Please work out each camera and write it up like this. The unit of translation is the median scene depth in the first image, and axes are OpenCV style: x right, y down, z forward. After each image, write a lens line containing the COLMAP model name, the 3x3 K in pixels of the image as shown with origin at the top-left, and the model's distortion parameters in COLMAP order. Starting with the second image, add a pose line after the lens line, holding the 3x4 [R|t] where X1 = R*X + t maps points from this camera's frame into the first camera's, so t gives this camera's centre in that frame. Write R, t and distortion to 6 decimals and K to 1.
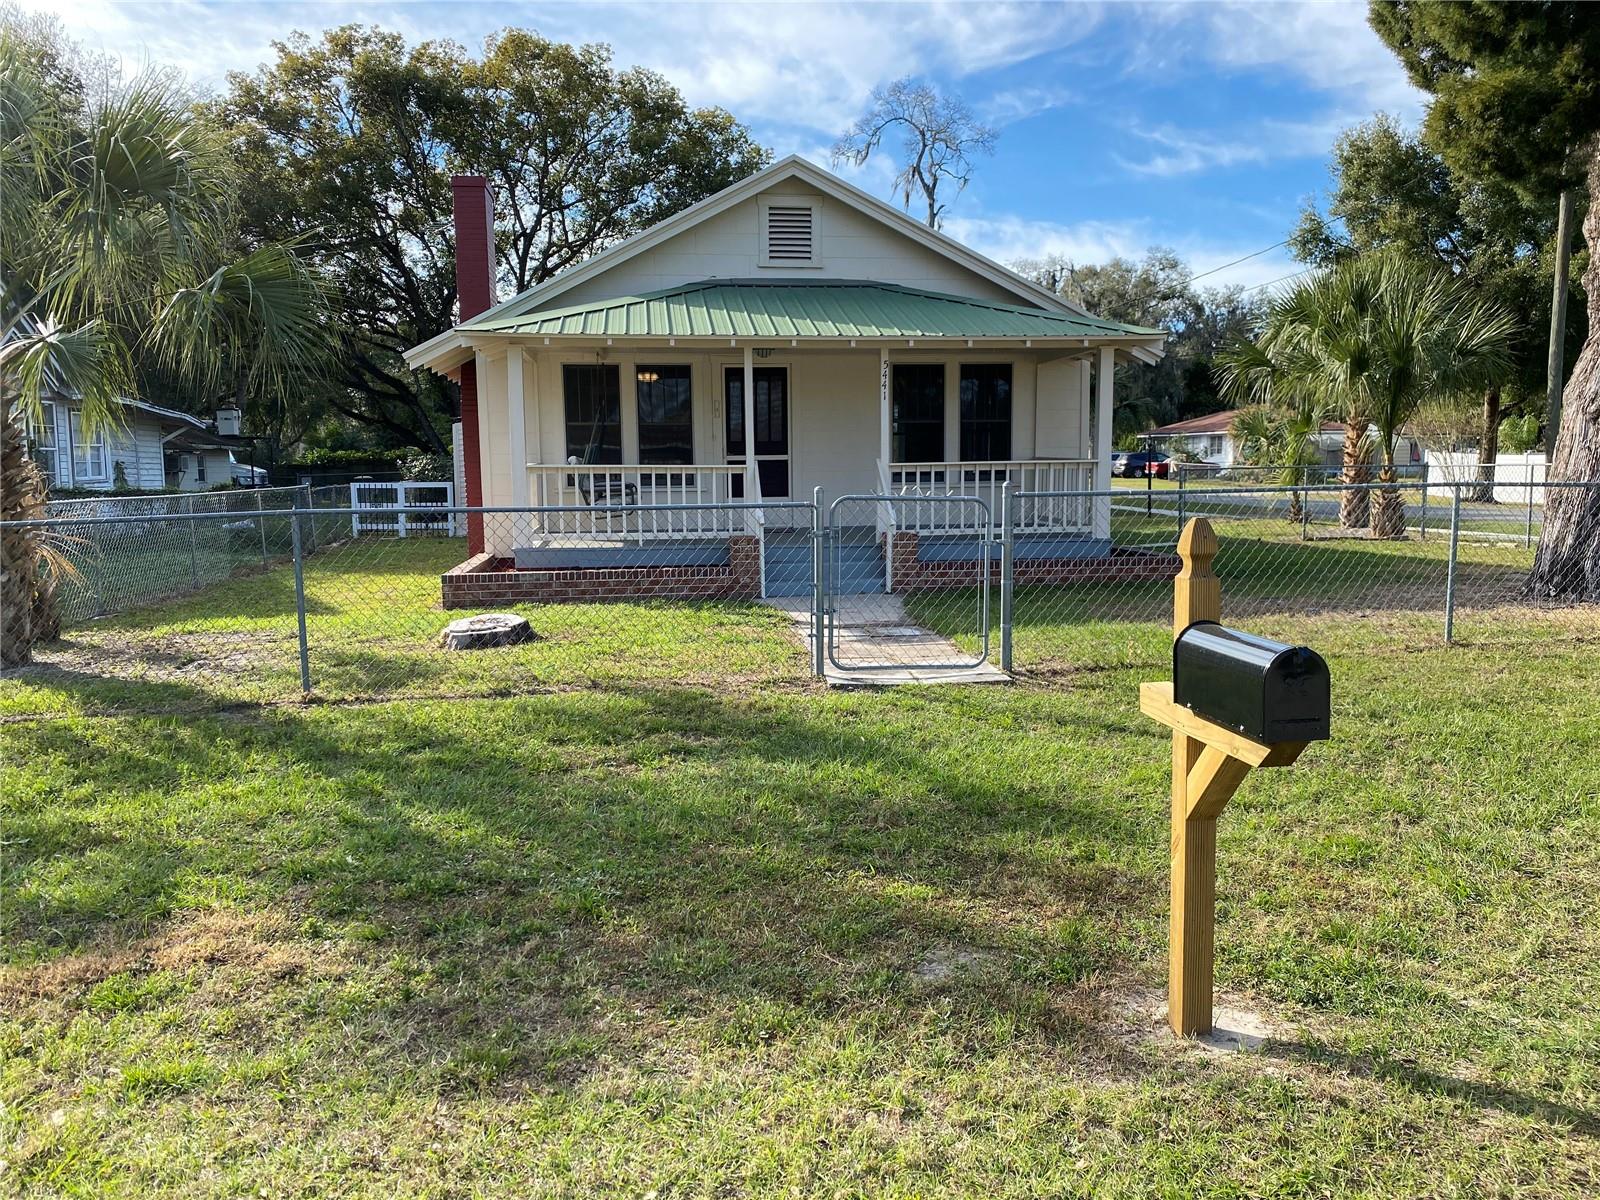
lens RADIAL K [[1231.6, 0, 796.4], [0, 1231.6, 597.6], [0, 0, 1]] dist [0.035465, -0.034386]
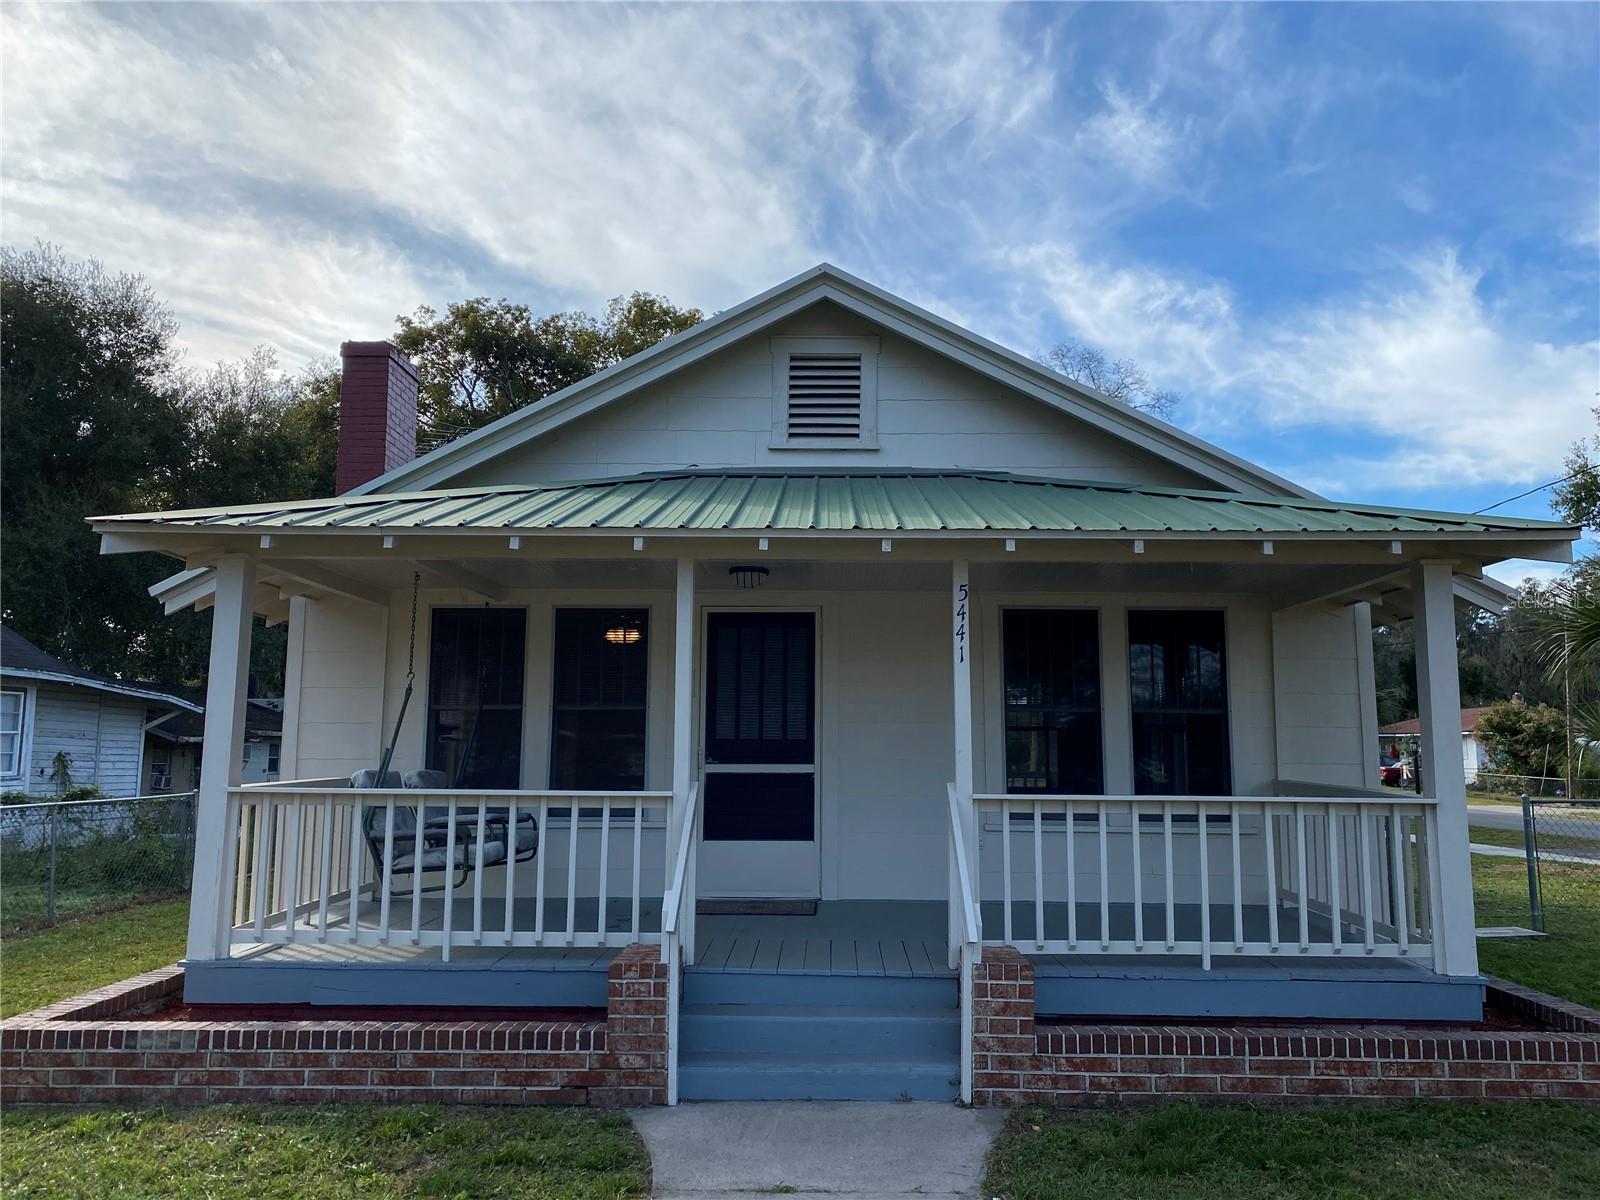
lens RADIAL K [[1231.6, 0, 796.4], [0, 1231.6, 597.6], [0, 0, 1]] dist [0.035465, -0.034386]
pose [[0.989418, -0.000707, -0.145088, 0.066212], [-0.033052, 0.972597, -0.230135, -0.061788], [0.141275, 0.232495, 0.962282, 0.442485]]
